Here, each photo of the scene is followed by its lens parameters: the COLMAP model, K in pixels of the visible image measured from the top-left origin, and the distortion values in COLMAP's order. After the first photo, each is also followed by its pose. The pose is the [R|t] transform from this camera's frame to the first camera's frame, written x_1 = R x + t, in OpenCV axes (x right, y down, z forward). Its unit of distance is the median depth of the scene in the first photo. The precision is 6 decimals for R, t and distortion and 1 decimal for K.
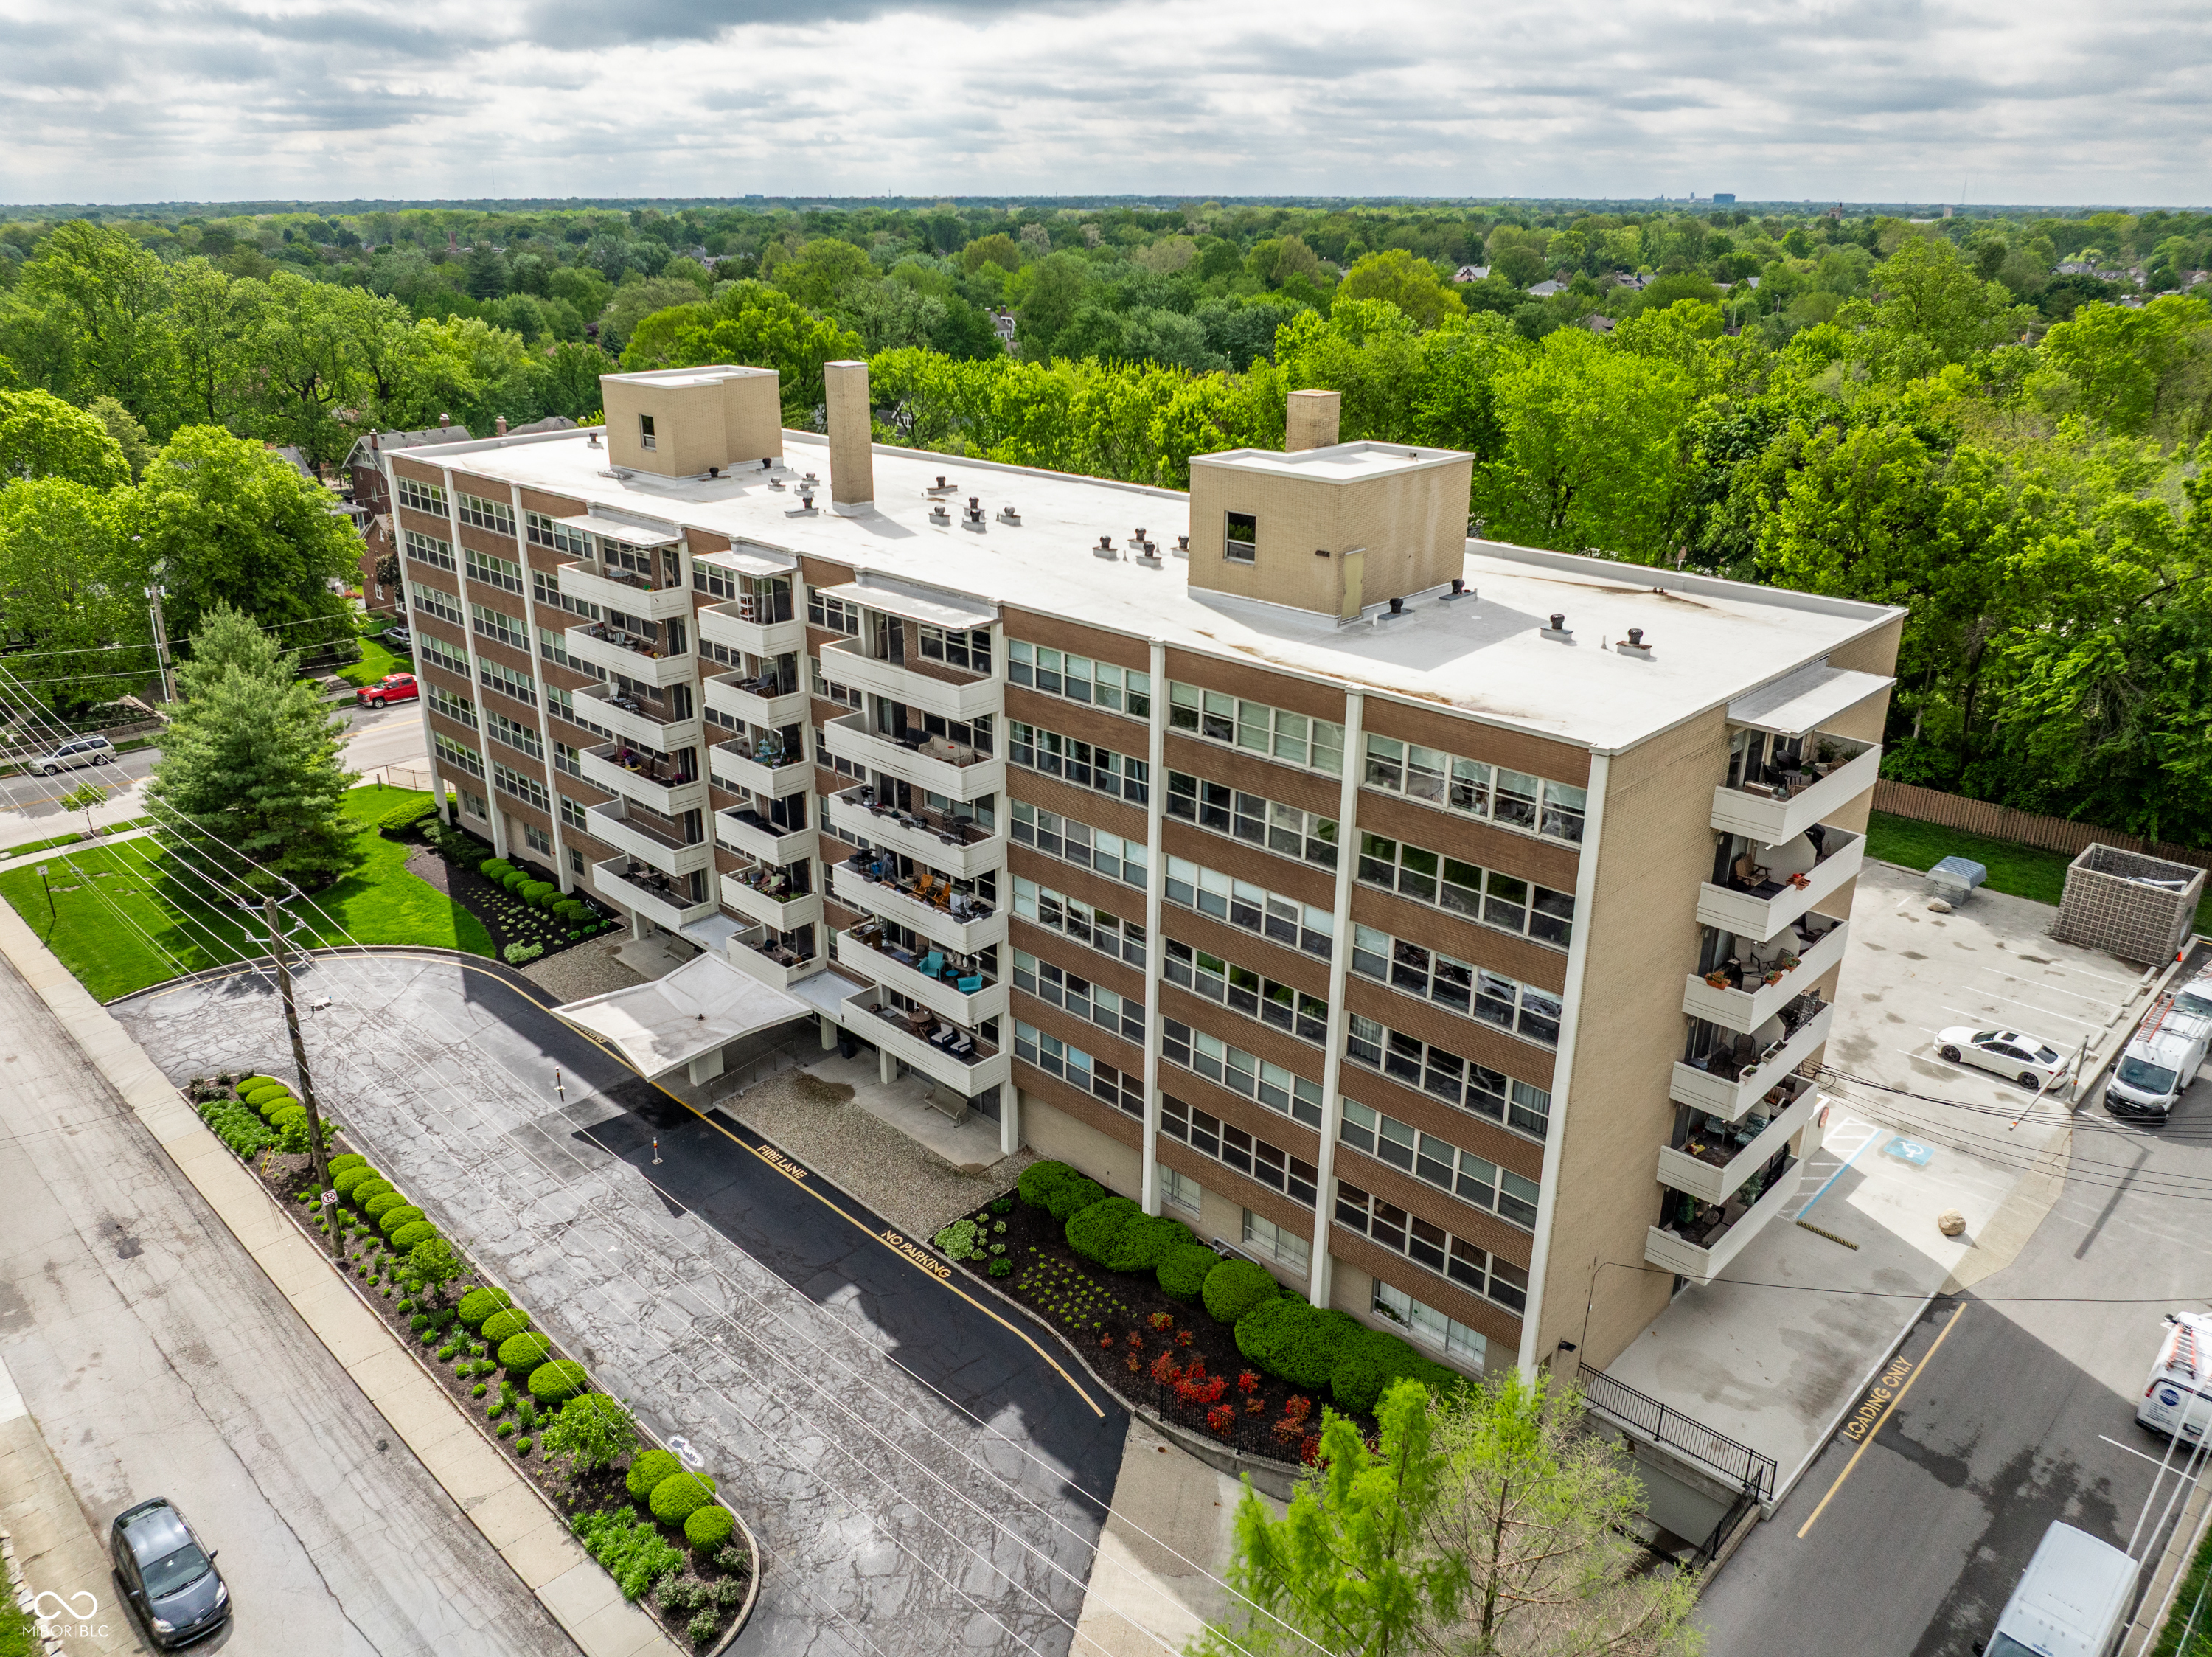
lens RADIAL K [[1585.2, 0, 1105.7], [0, 1585.2, 746.1], [0, 0, 1]] dist [-0.008736, -0.037795]
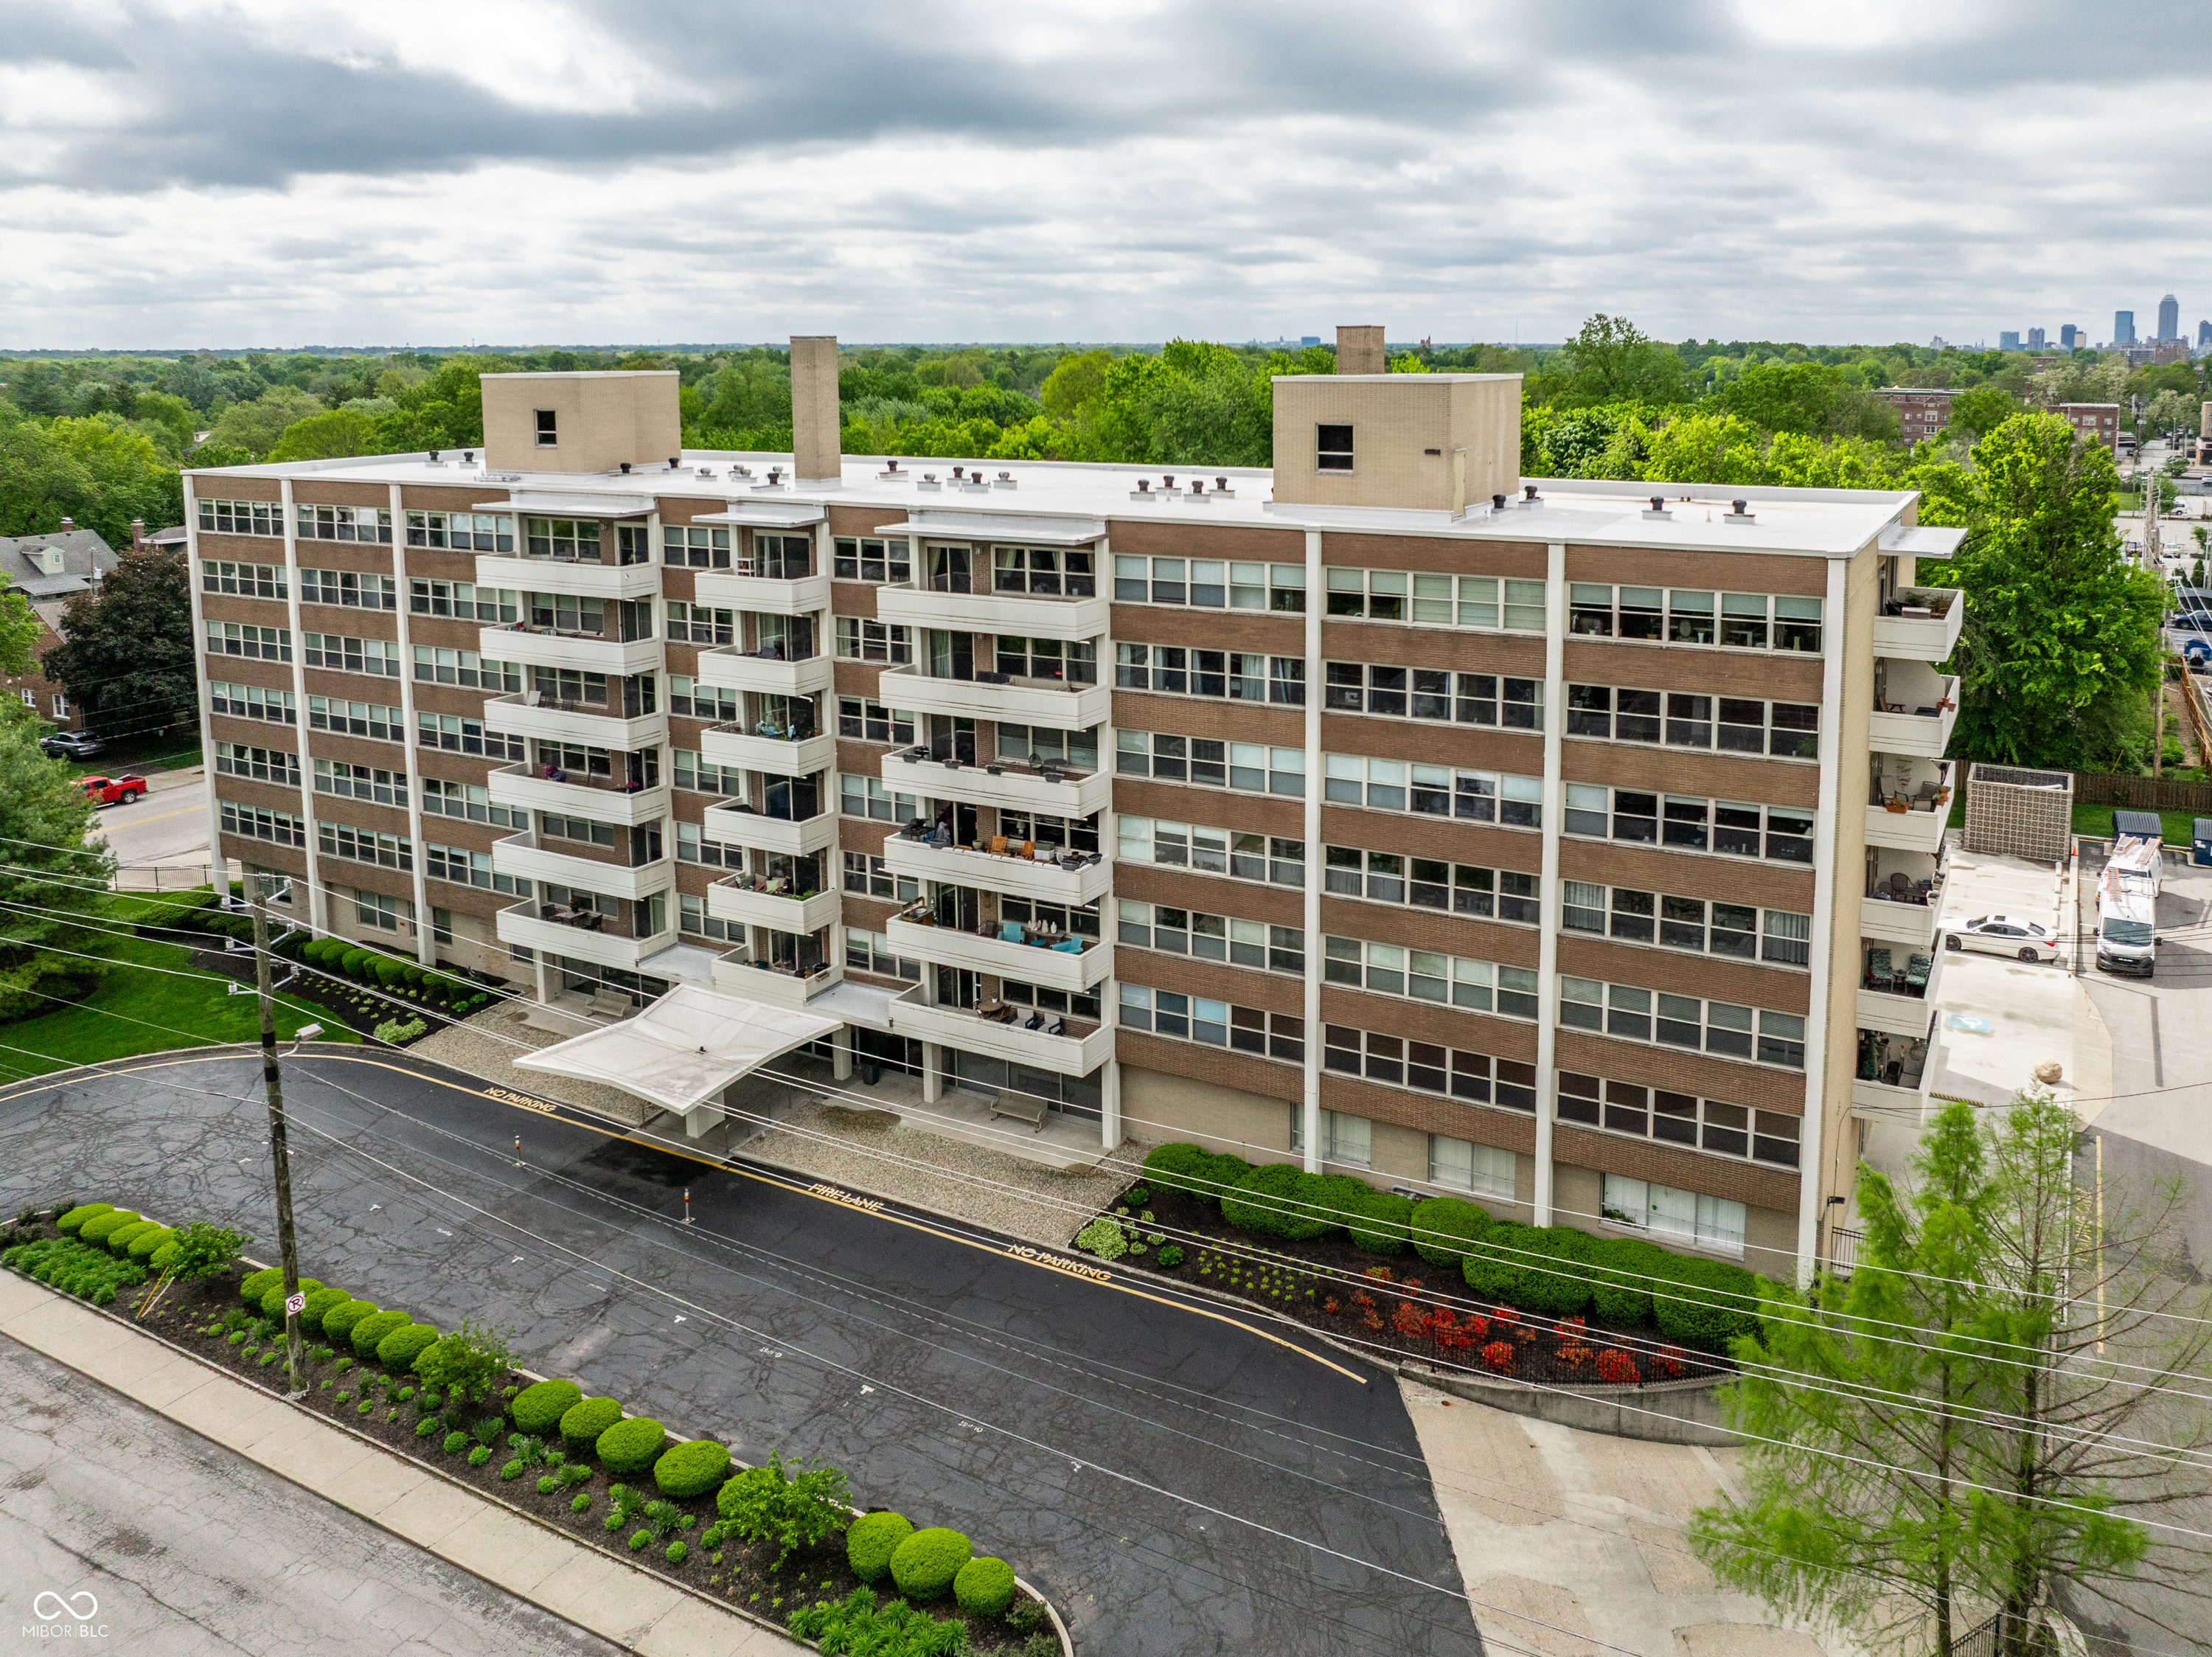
lens RADIAL K [[1613.0, 0, 1172.0], [0, 1613.0, 519.9], [0, 0, 1]] dist [-0.019229, 0.004293]
pose [[0.959737, -0.022520, 0.279997, -0.297247], [0.086895, 0.971691, -0.219696, 0.126956], [-0.267123, 0.235181, 0.934524, 0.075509]]
